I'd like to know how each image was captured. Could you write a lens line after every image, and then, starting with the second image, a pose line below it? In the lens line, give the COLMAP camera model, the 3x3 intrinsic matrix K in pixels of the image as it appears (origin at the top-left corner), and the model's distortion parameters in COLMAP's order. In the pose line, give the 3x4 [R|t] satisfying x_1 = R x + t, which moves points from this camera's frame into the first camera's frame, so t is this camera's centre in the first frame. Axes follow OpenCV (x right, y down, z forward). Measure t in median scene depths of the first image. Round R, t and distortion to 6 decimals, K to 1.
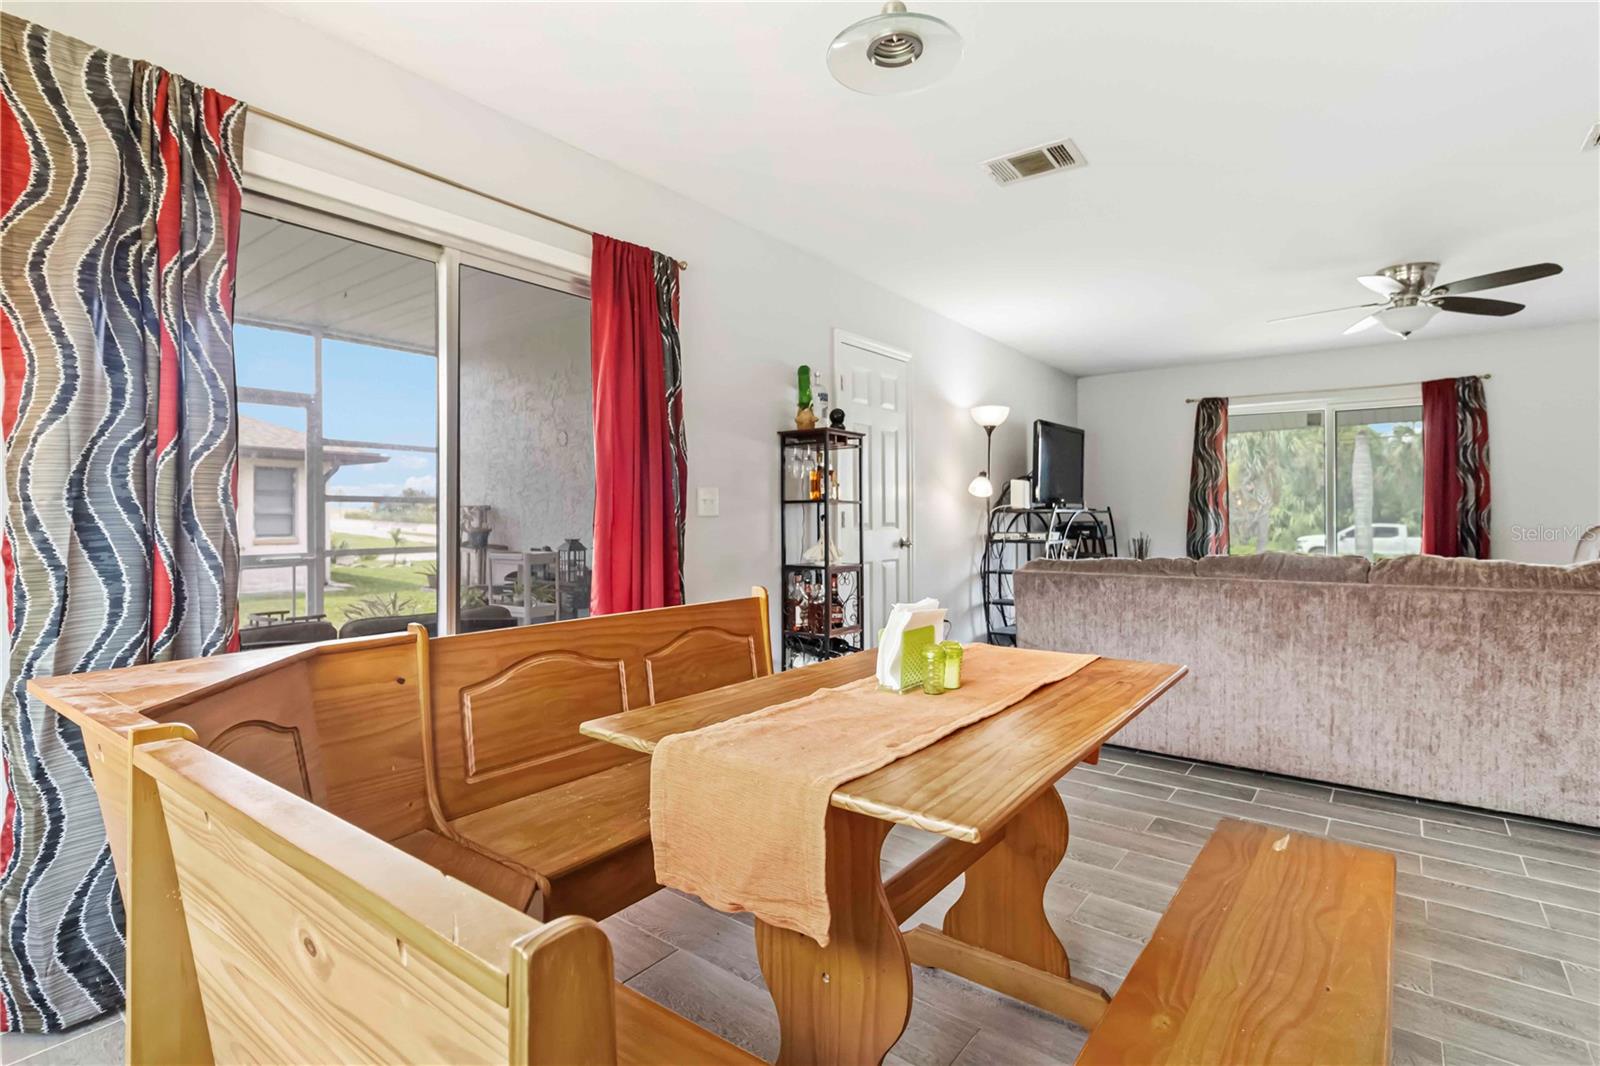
lens RADIAL K [[760.7, 0, 806.4], [0, 760.7, 513.9], [0, 0, 1]] dist [0.001368, 0.000938]
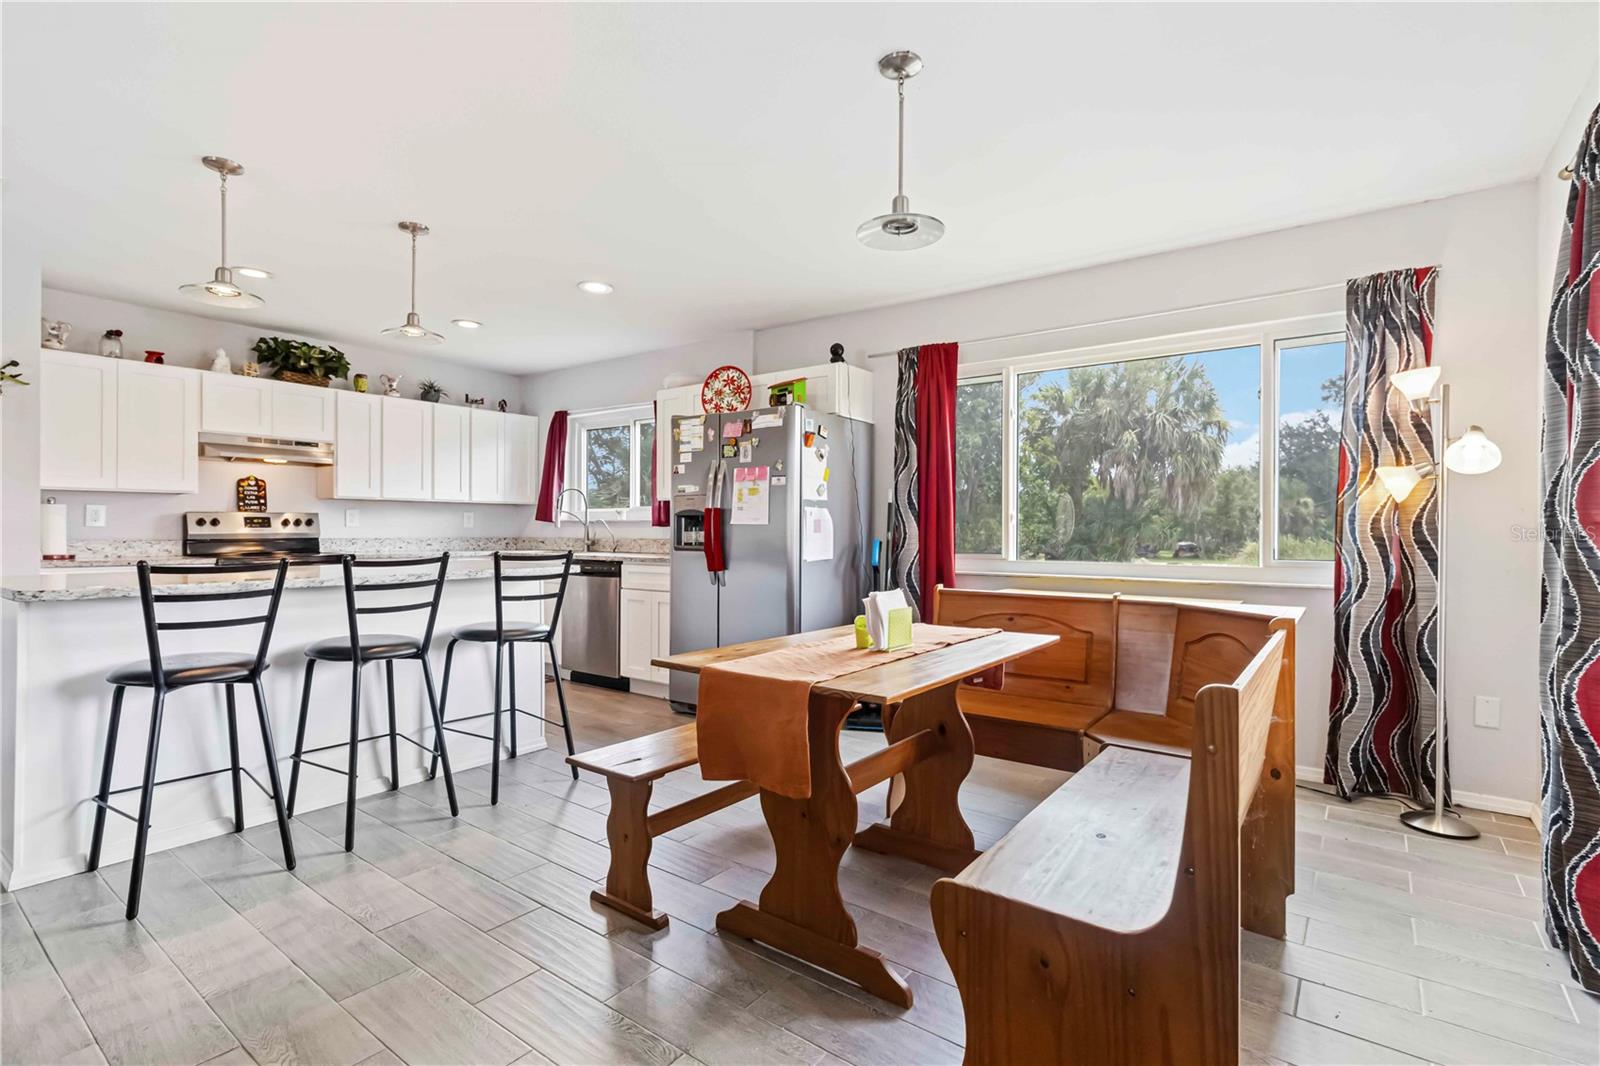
lens RADIAL K [[753.7, 0, 802.4], [0, 753.7, 530.0], [0, 0, 1]] dist [-0.001023, 0.001354]
pose [[-0.999915, 0.000124, -0.013020, 0.131487], [0.000186, 0.999988, -0.004805, 0.004481], [0.013019, -0.004807, -0.999904, 1.000181]]
